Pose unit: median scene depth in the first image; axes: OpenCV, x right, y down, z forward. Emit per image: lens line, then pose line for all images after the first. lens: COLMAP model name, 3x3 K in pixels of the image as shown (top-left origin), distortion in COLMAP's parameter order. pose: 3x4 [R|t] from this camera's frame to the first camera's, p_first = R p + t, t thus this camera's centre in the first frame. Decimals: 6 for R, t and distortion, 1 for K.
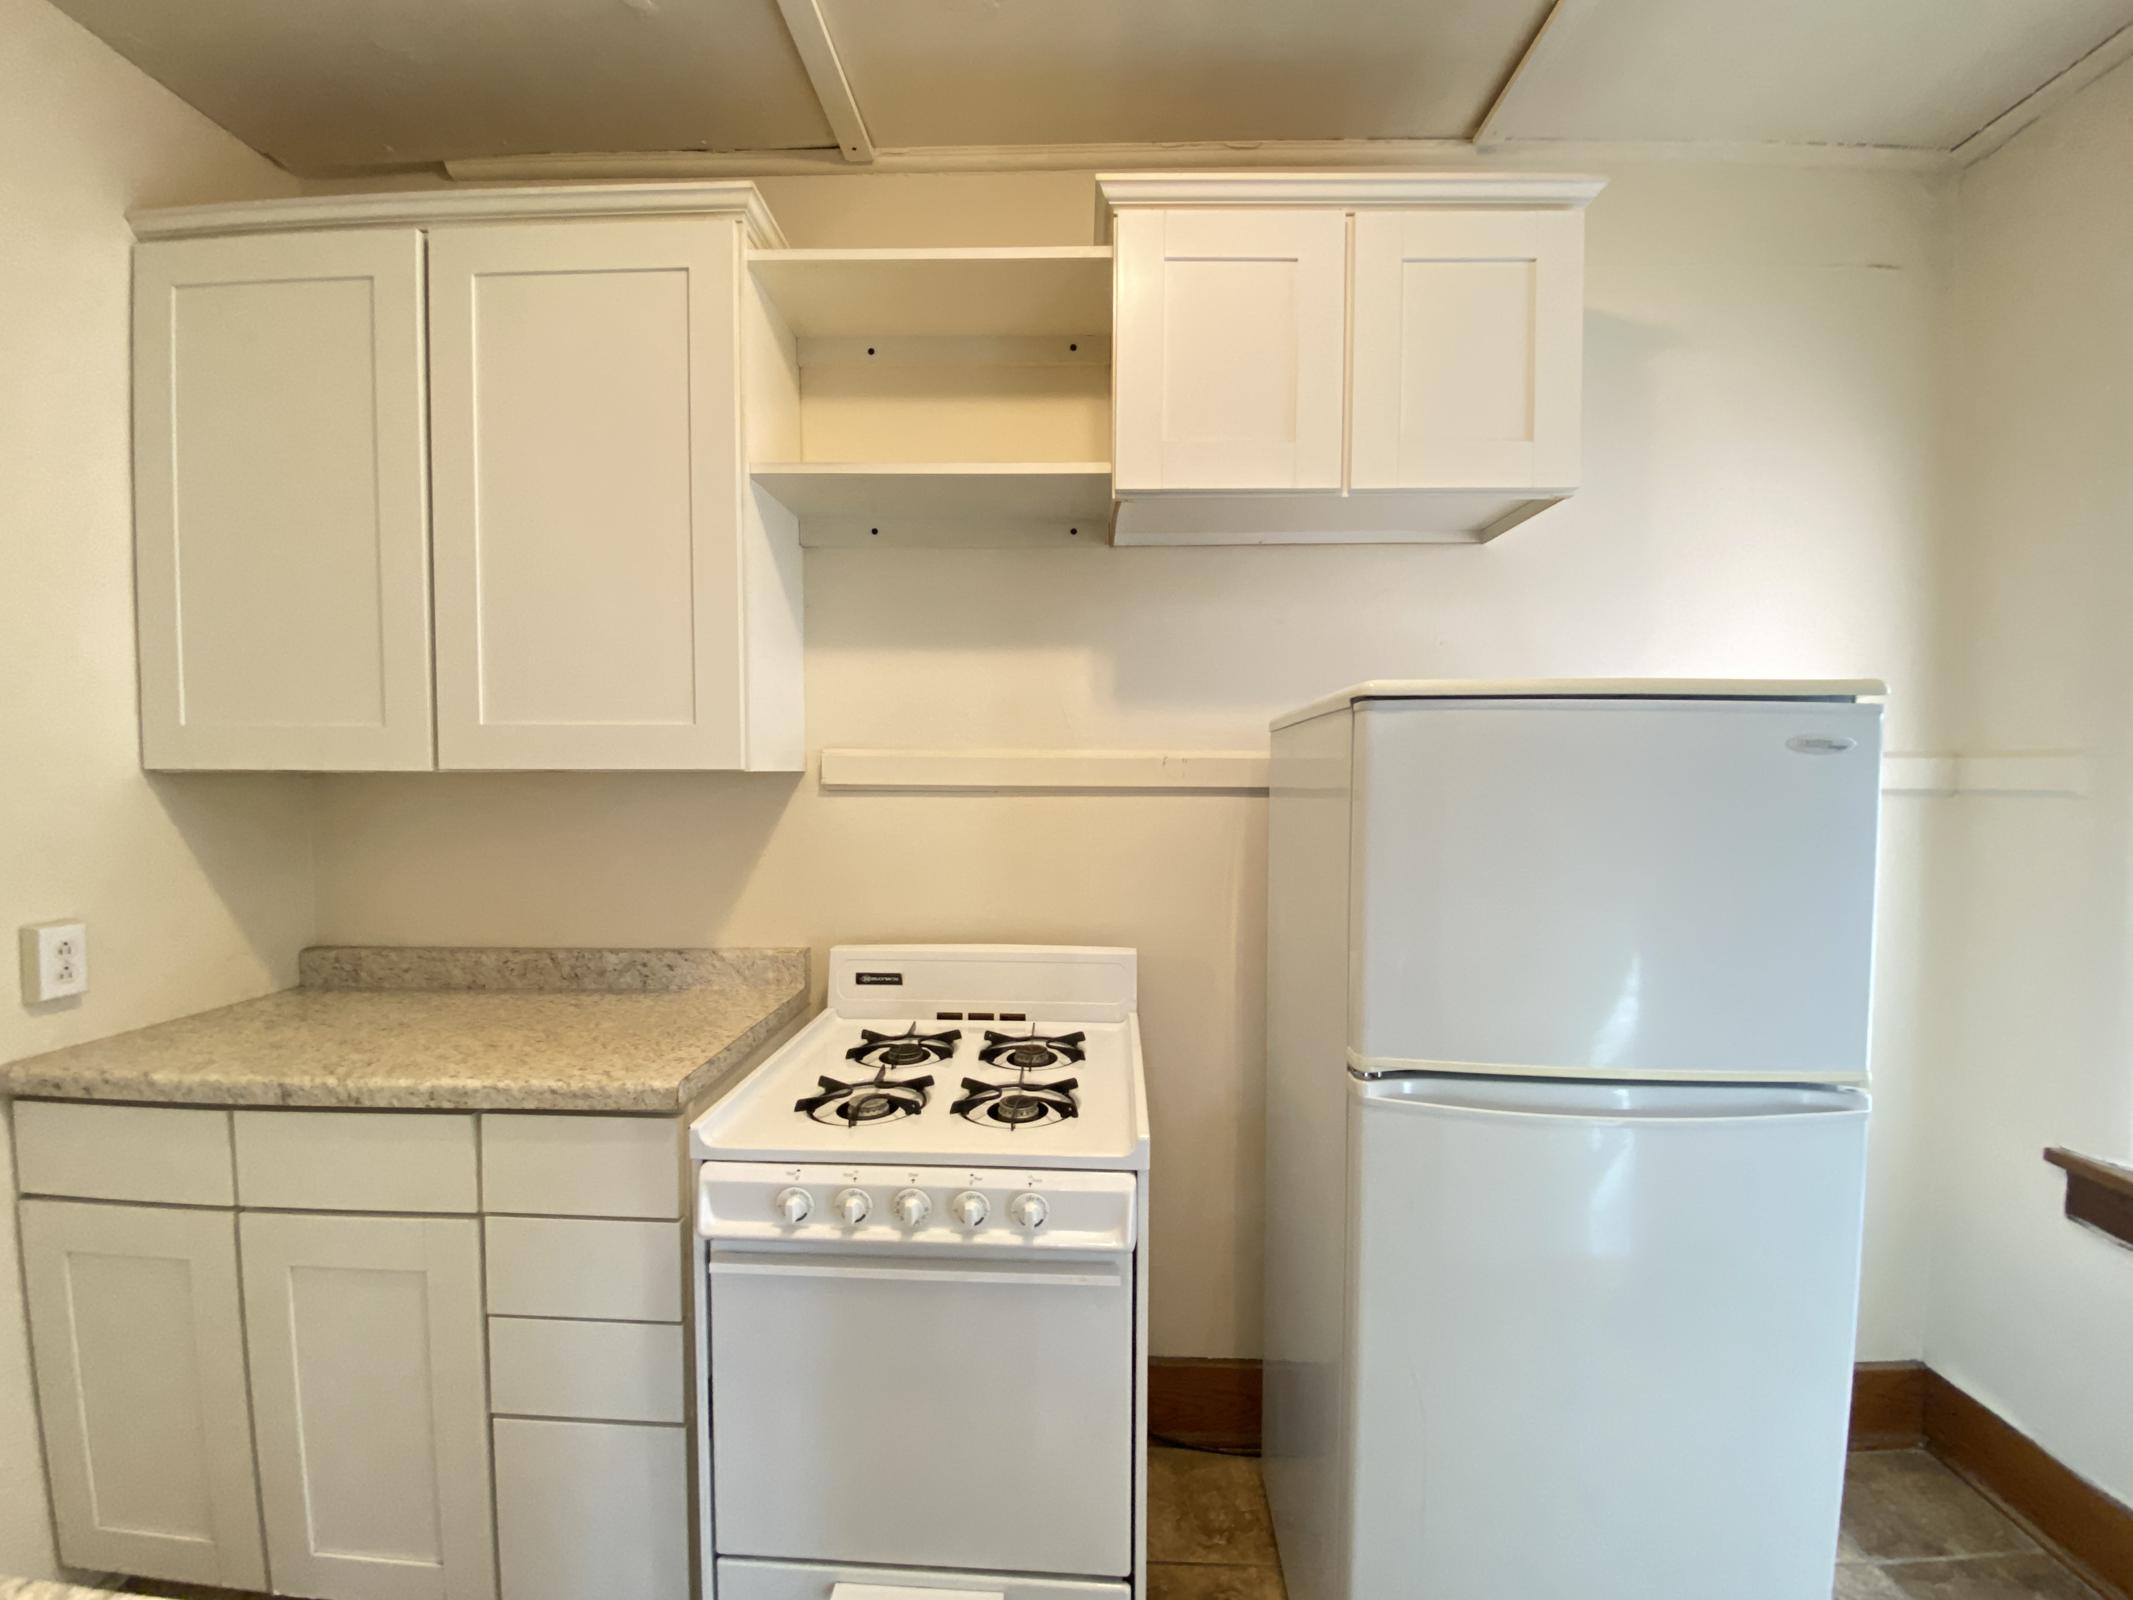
lens RADIAL K [[865.0, 0, 1064.0], [0, 865.0, 800.4], [0, 0, 1]] dist [0.025386, -0.021212]
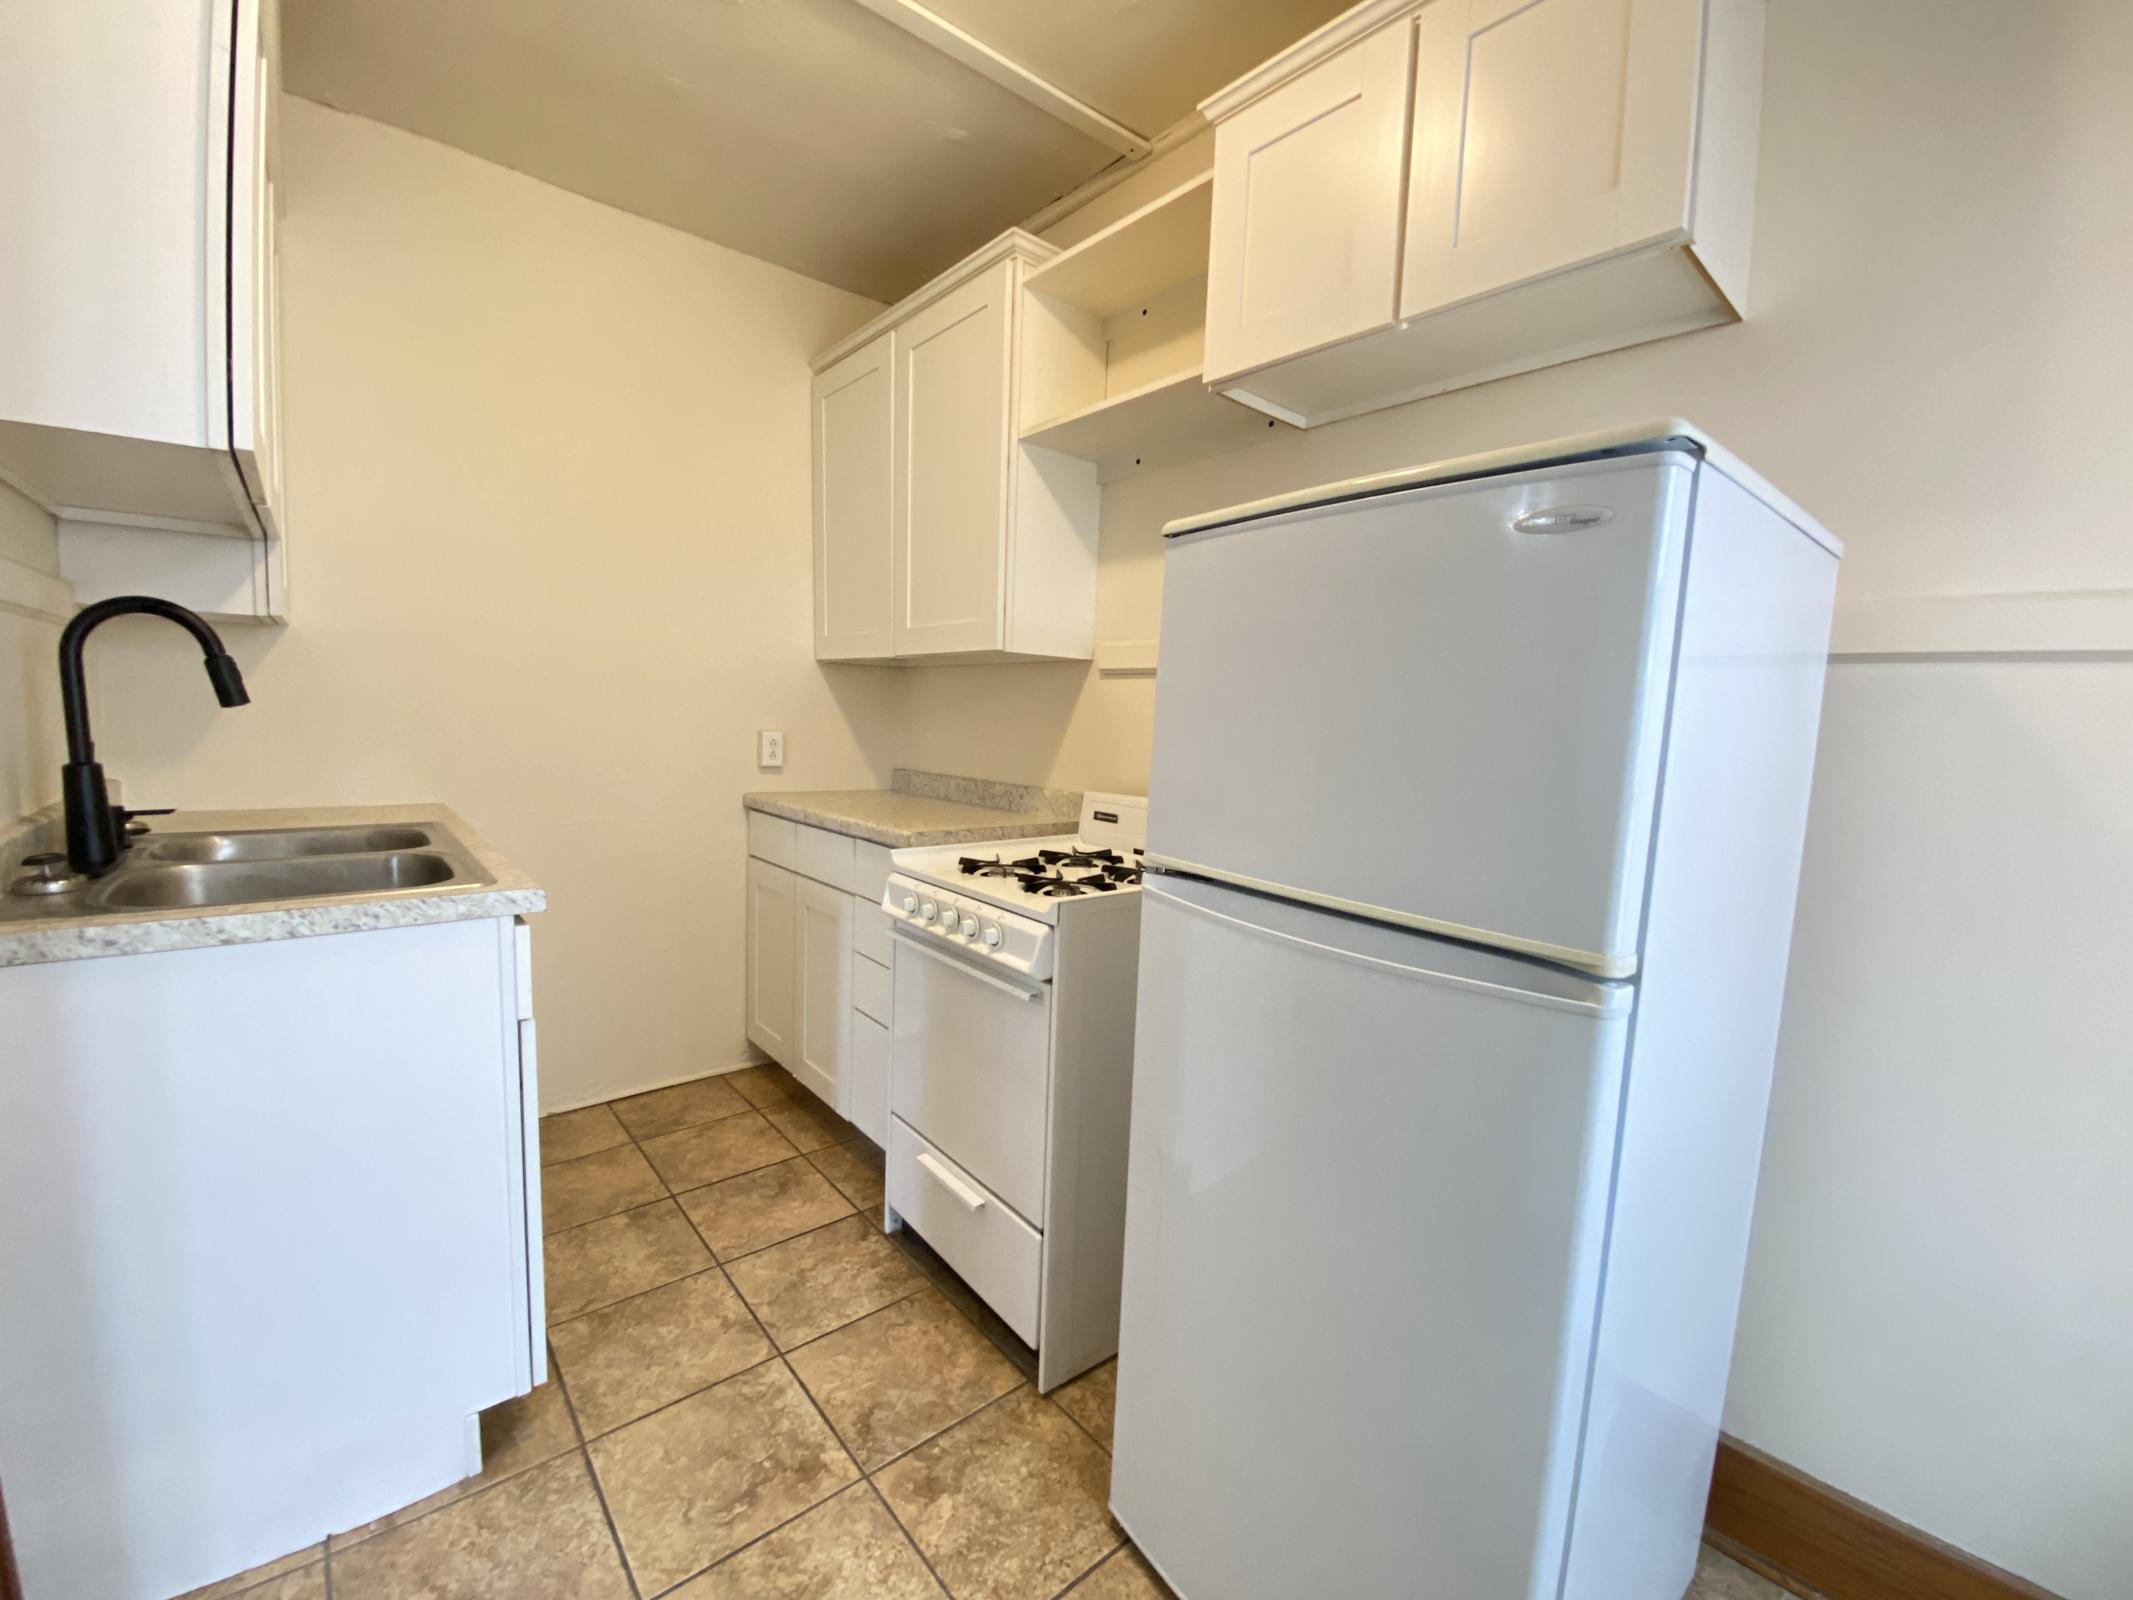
lens RADIAL K [[874.1, 0, 1066.5], [0, 874.1, 800.0], [0, 0, 1]] dist [0.028753, -0.024071]
pose [[0.669077, 0.094179, -0.737202, 0.824226], [-0.063775, 0.995555, 0.069303, 0.111386], [0.740452, 0.000646, 0.672109, 0.095250]]
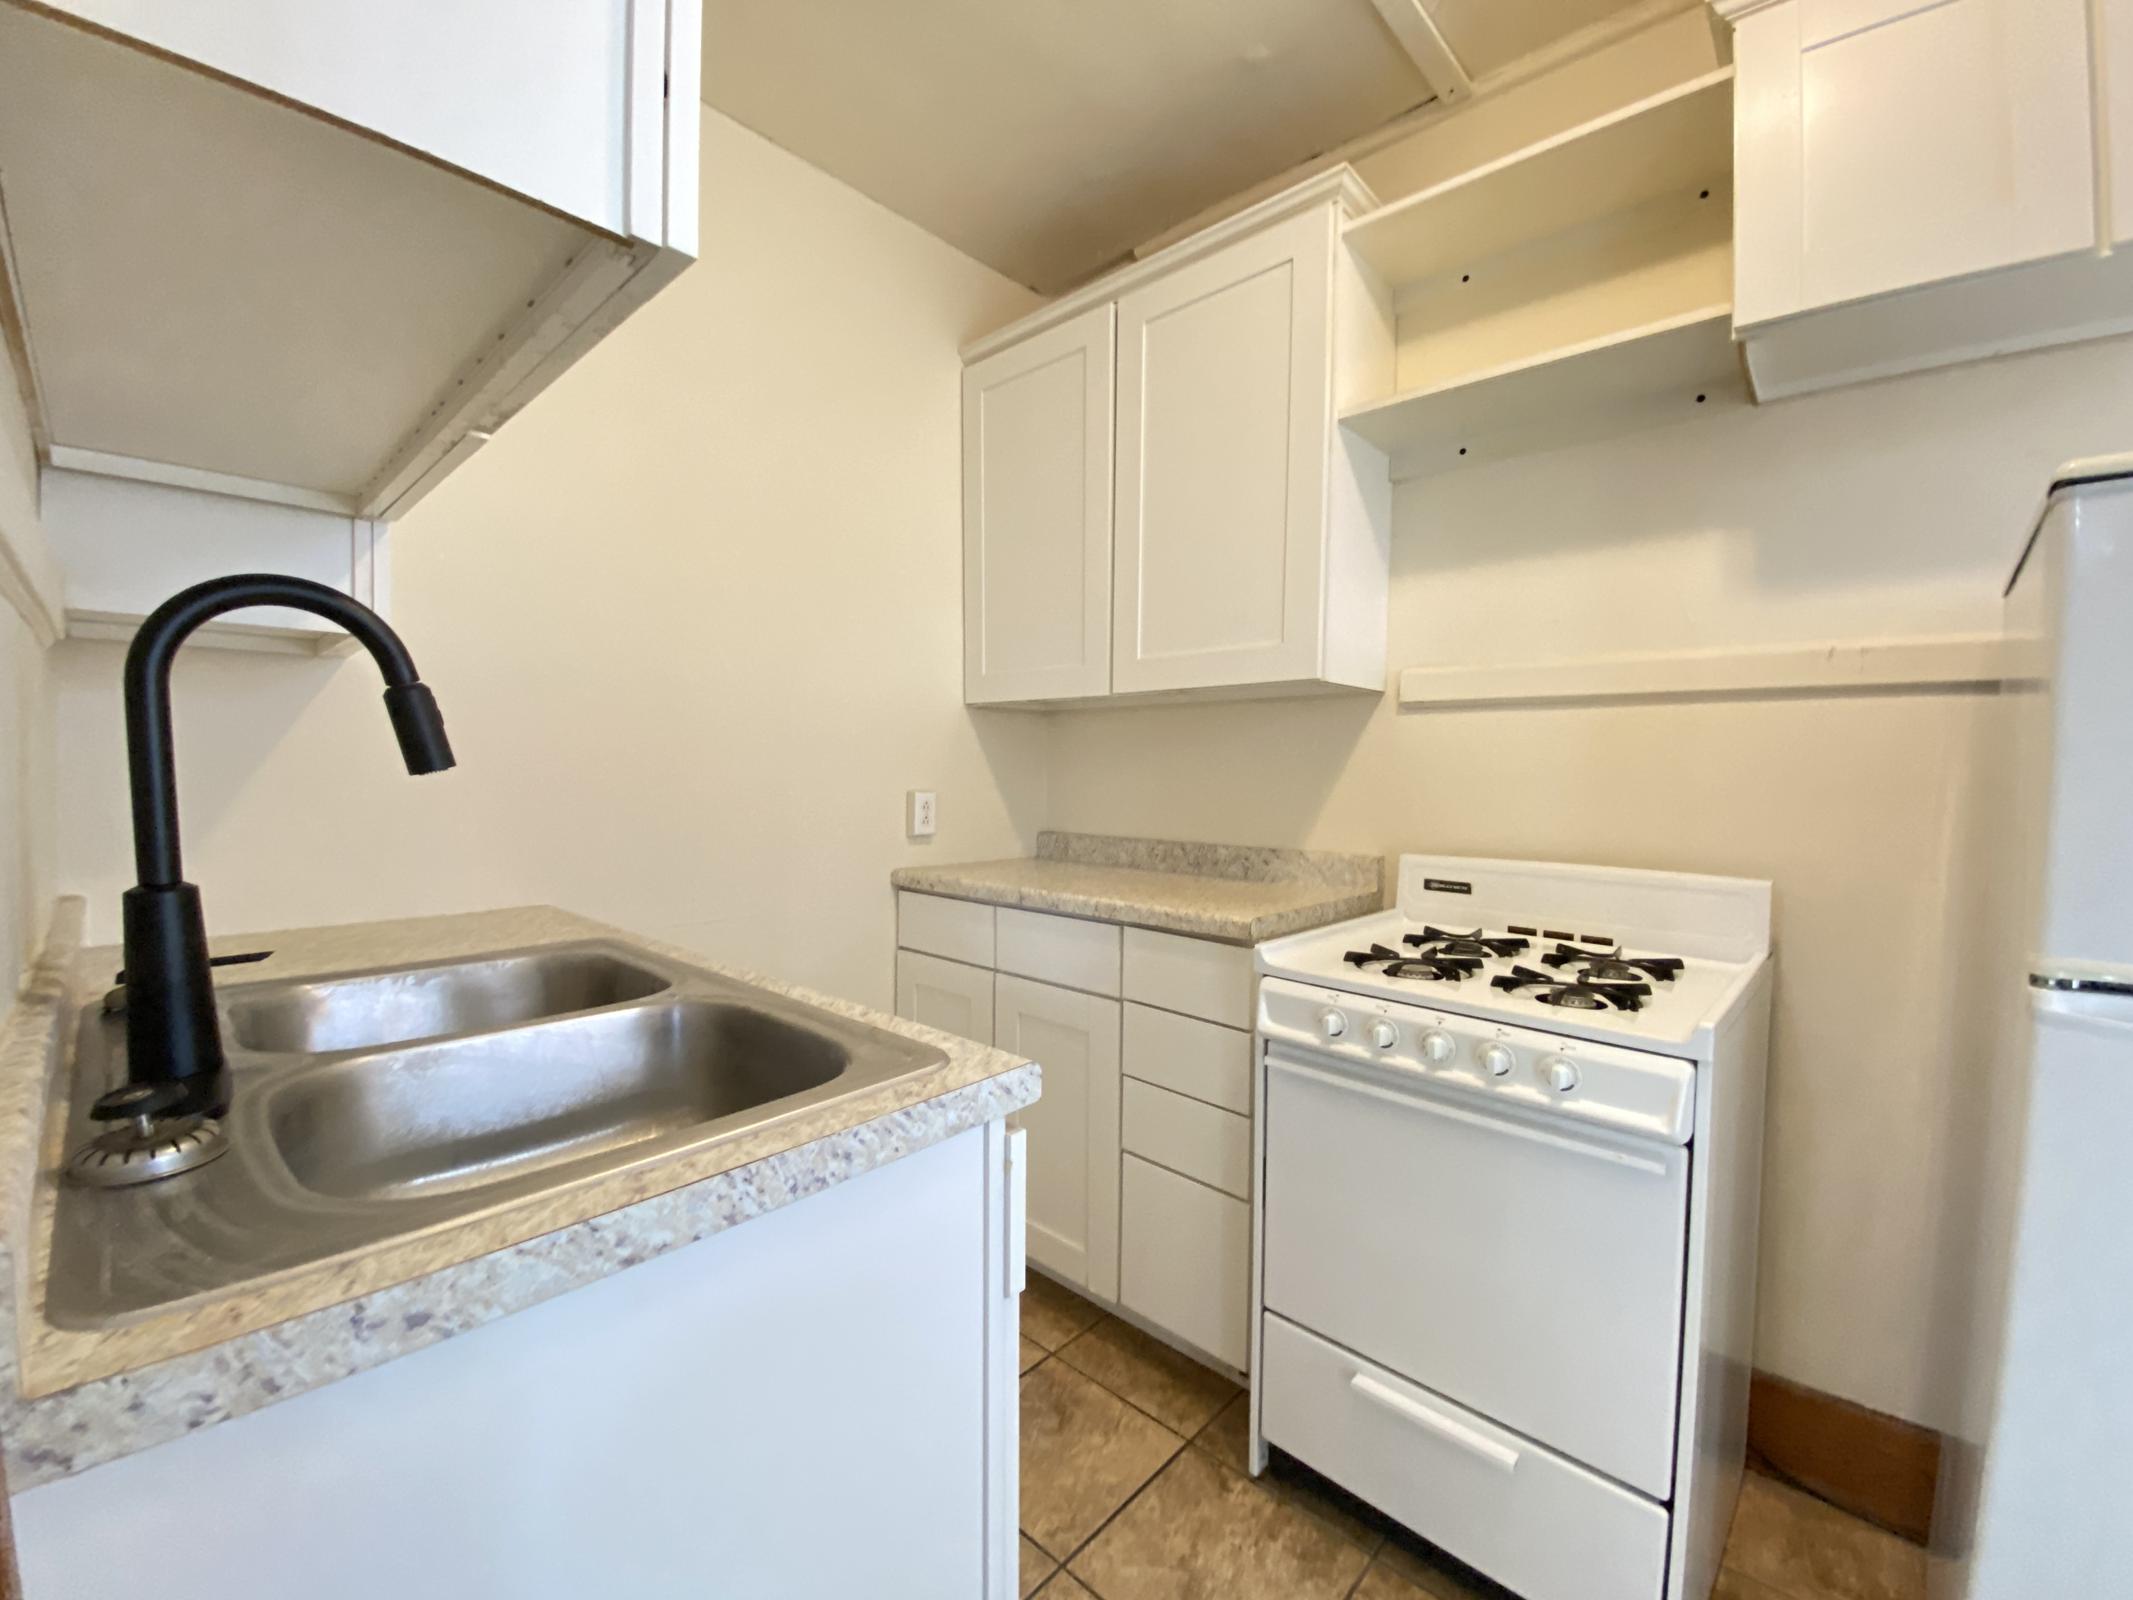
lens RADIAL K [[865.0, 0, 1064.0], [0, 865.0, 800.4], [0, 0, 1]] dist [0.025386, -0.021212]
pose [[0.757829, 0.029941, -0.651766, 0.131505], [-0.035014, 0.999373, 0.005198, 0.135689], [0.651513, 0.018882, 0.758402, -0.096613]]
